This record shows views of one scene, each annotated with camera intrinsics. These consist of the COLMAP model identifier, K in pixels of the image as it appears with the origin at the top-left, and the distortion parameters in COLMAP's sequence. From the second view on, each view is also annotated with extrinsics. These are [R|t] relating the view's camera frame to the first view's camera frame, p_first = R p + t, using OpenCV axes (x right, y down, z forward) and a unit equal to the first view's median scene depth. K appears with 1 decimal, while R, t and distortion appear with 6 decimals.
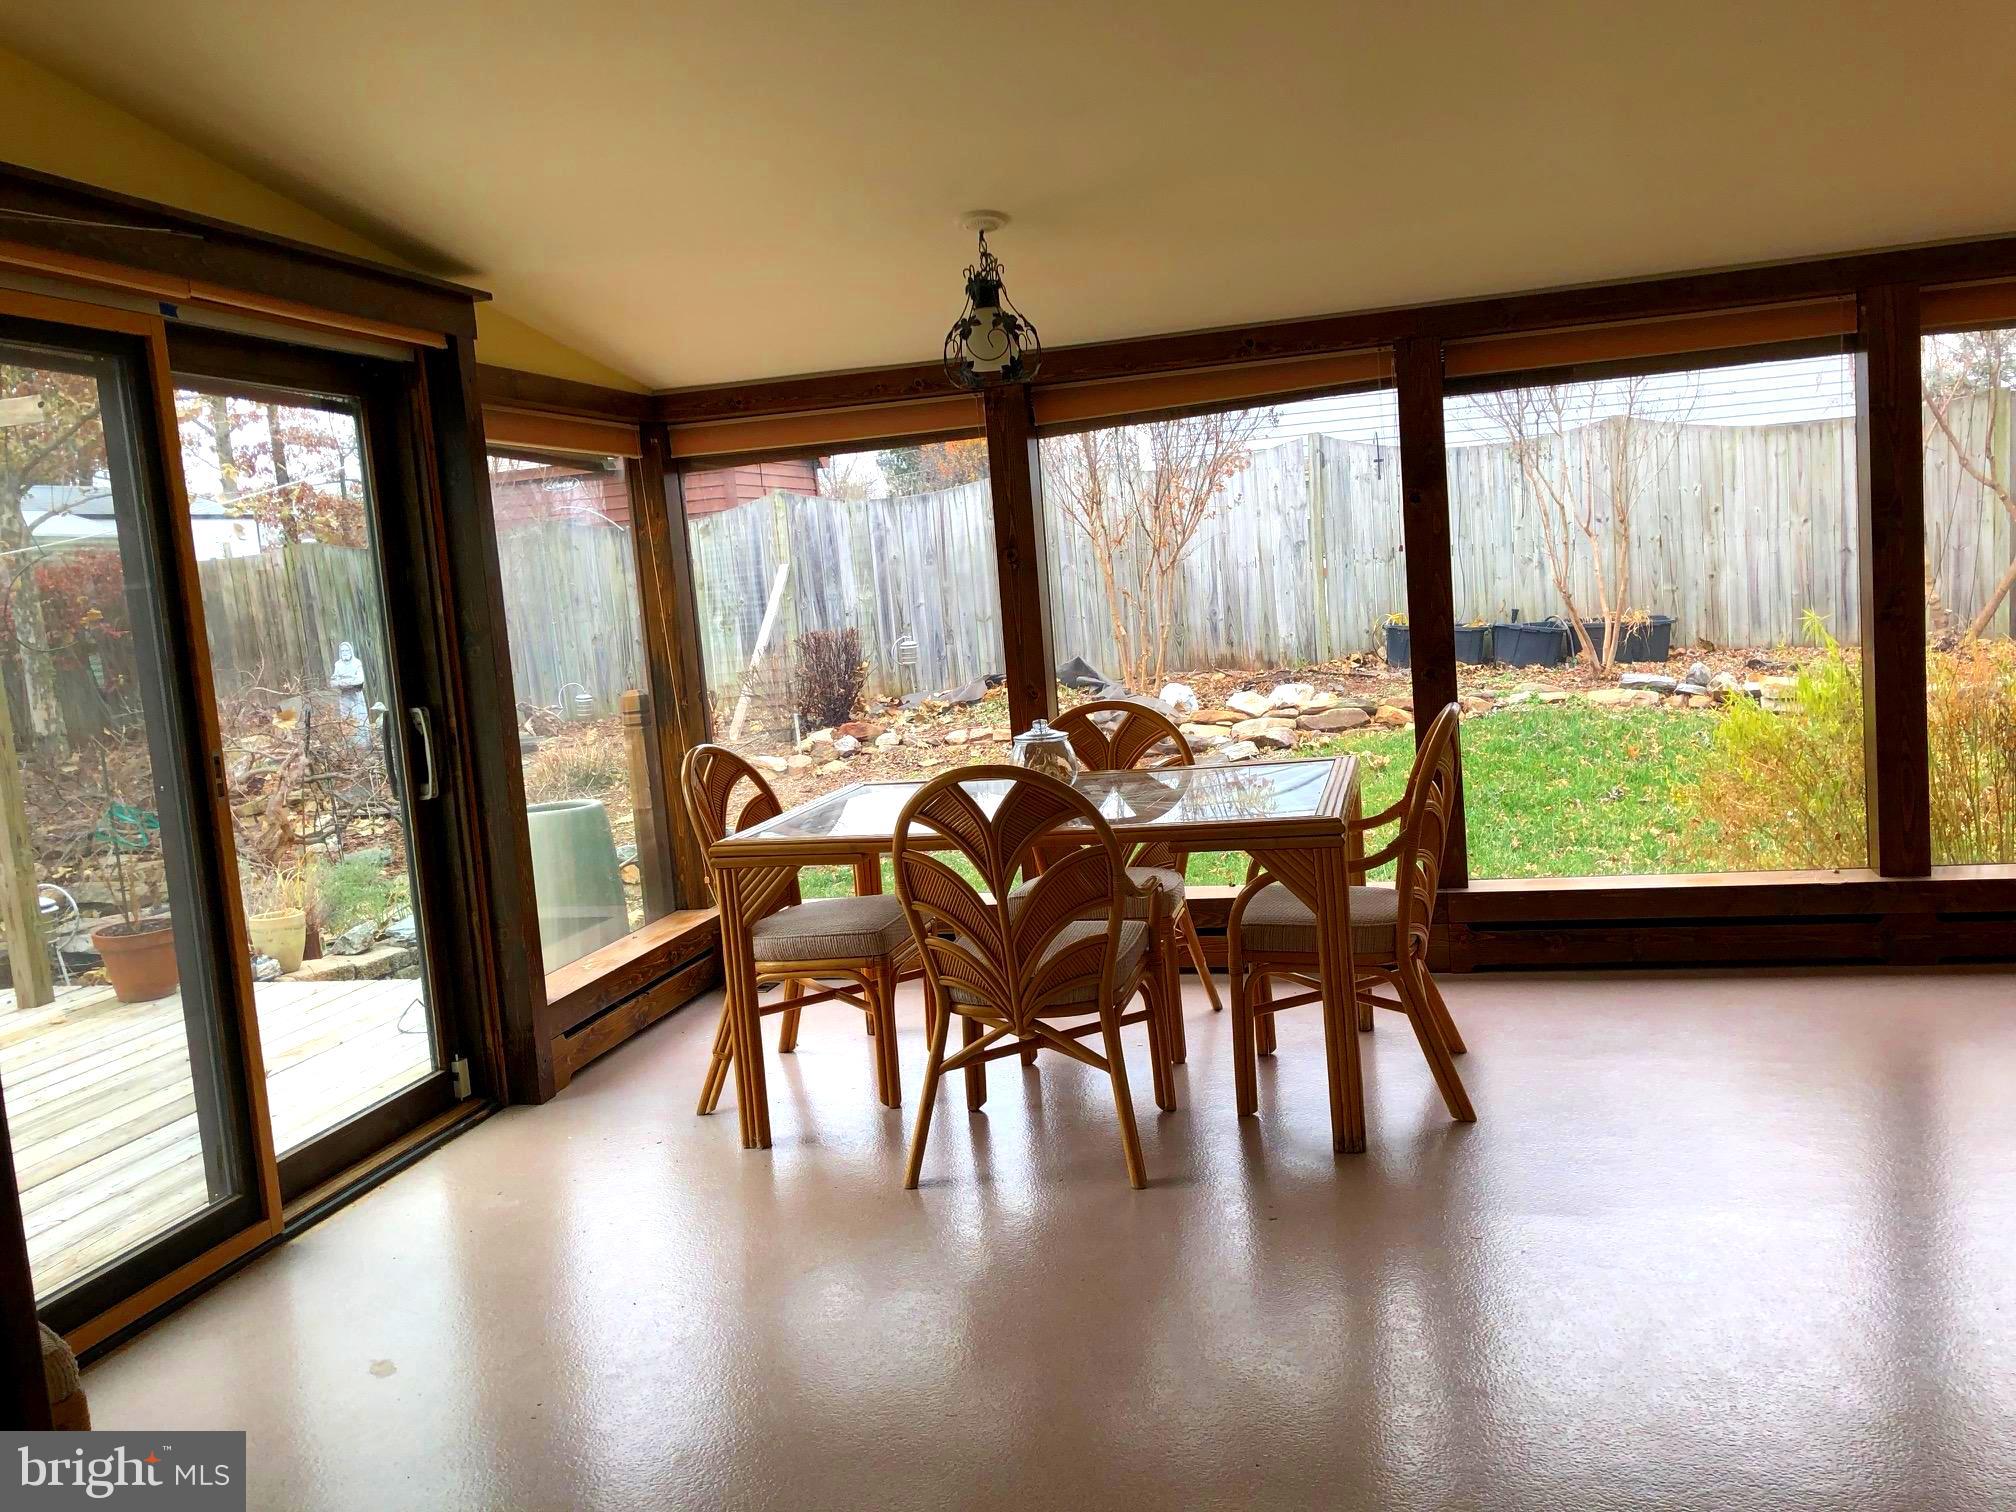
lens RADIAL K [[1654.4, 0, 1009.1], [0, 1654.4, 762.0], [0, 0, 1]] dist [0.042425, -0.002233]
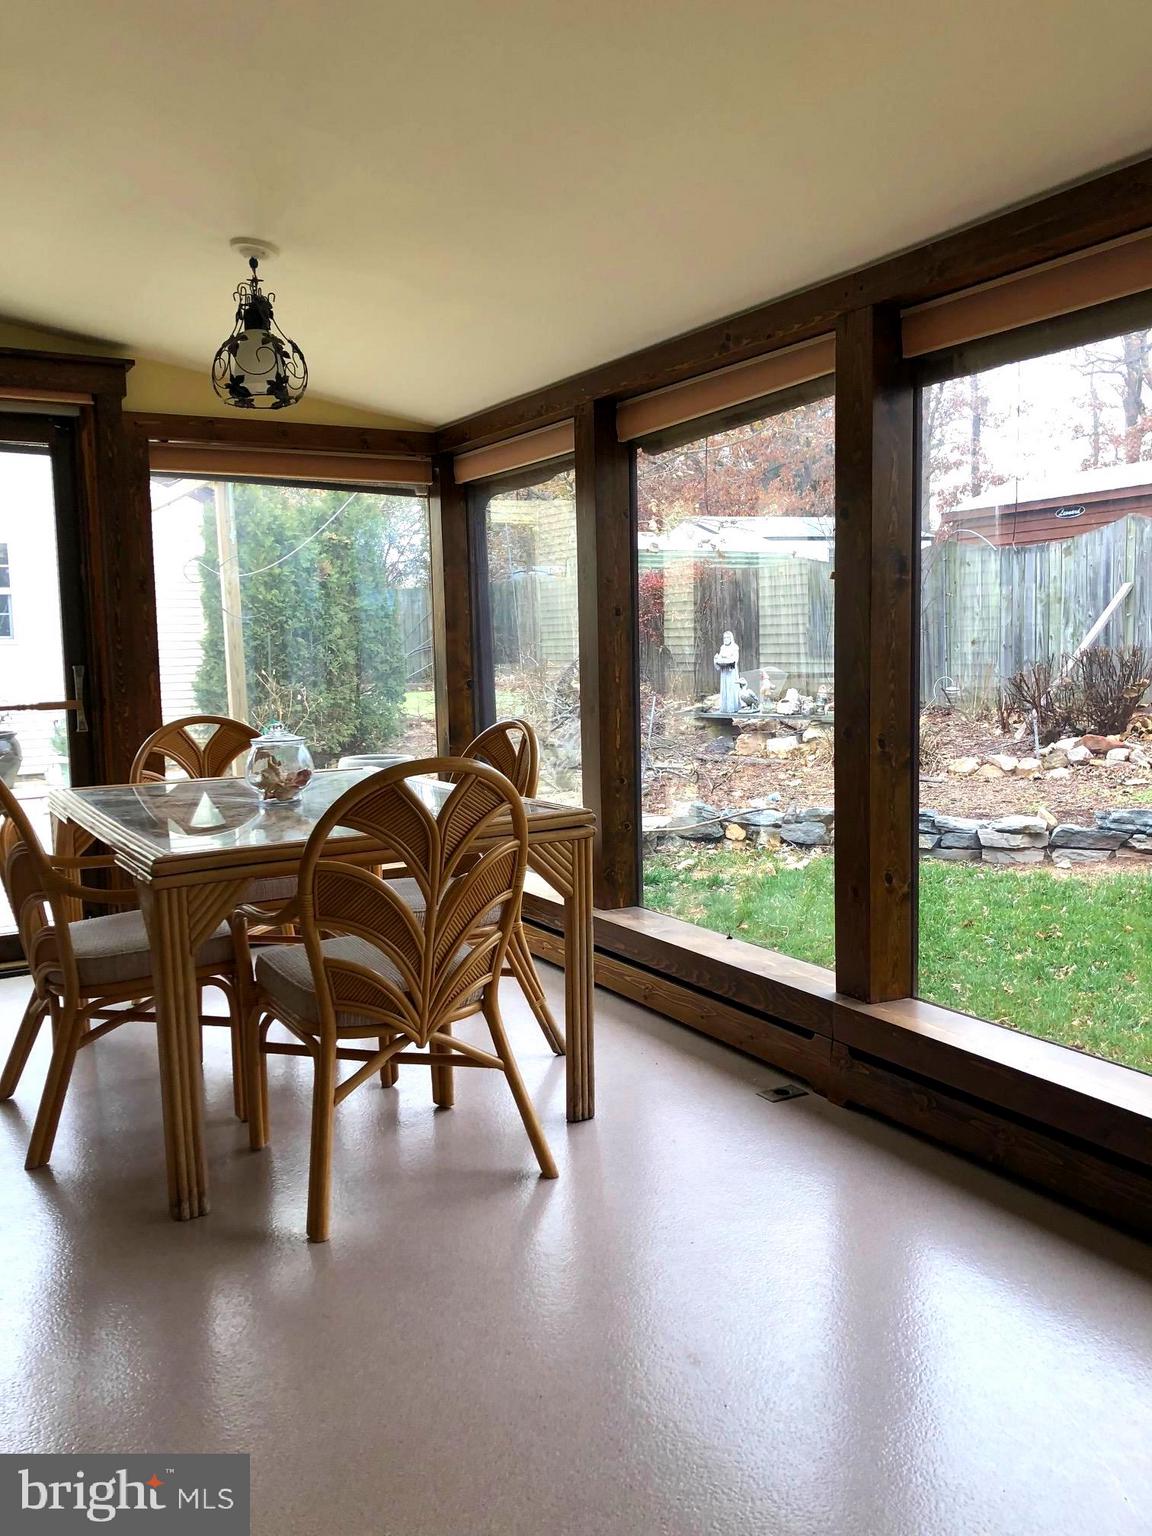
lens RADIAL K [[1260.5, 0, 576.5], [0, 1260.5, 765.6], [0, 0, 1]] dist [0.042425, -0.002233]
pose [[0.690993, 0.136137, -0.709926, 0.578368], [-0.115047, 0.990299, 0.077923, -0.066937], [0.713648, 0.027831, 0.699952, 0.457547]]
